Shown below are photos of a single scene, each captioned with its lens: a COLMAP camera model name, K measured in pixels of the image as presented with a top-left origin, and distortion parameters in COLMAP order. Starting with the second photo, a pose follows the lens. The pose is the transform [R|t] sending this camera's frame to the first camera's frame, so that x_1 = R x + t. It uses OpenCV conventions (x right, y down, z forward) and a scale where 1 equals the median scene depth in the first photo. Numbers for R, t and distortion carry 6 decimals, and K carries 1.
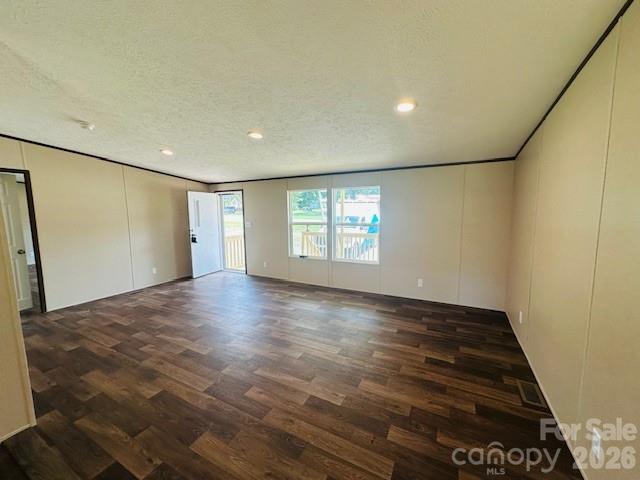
lens RADIAL K [[255.7, 0, 319.0], [0, 255.7, 234.4], [0, 0, 1]] dist [-0.000388, 0.001032]
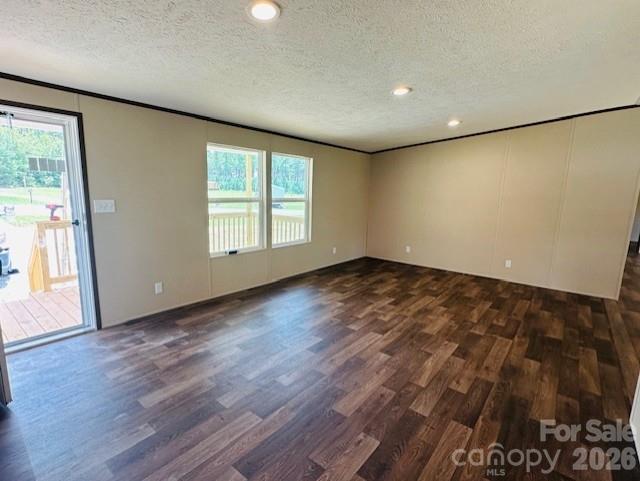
lens RADIAL K [[320.6, 0, 322.7], [0, 320.6, 231.5], [0, 0, 1]] dist [-0.002787, -0.000306]
pose [[0.187302, -0.114578, 0.975597, -0.961105], [0.062521, 0.992551, 0.104566, -0.041435], [-0.980311, 0.041410, 0.193070, 0.749391]]
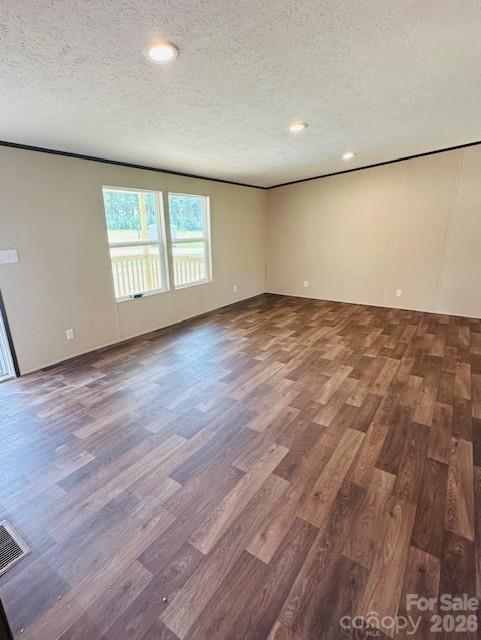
lens RADIAL K [[320.6, 0, 241.9], [0, 320.6, 310.5], [0, 0, 1]] dist [-0.002787, -0.000306]
pose [[0.112304, -0.247835, 0.962271, -1.001602], [0.102740, 0.966103, 0.236832, -0.052408], [-0.988348, 0.072266, 0.133959, 0.758394]]
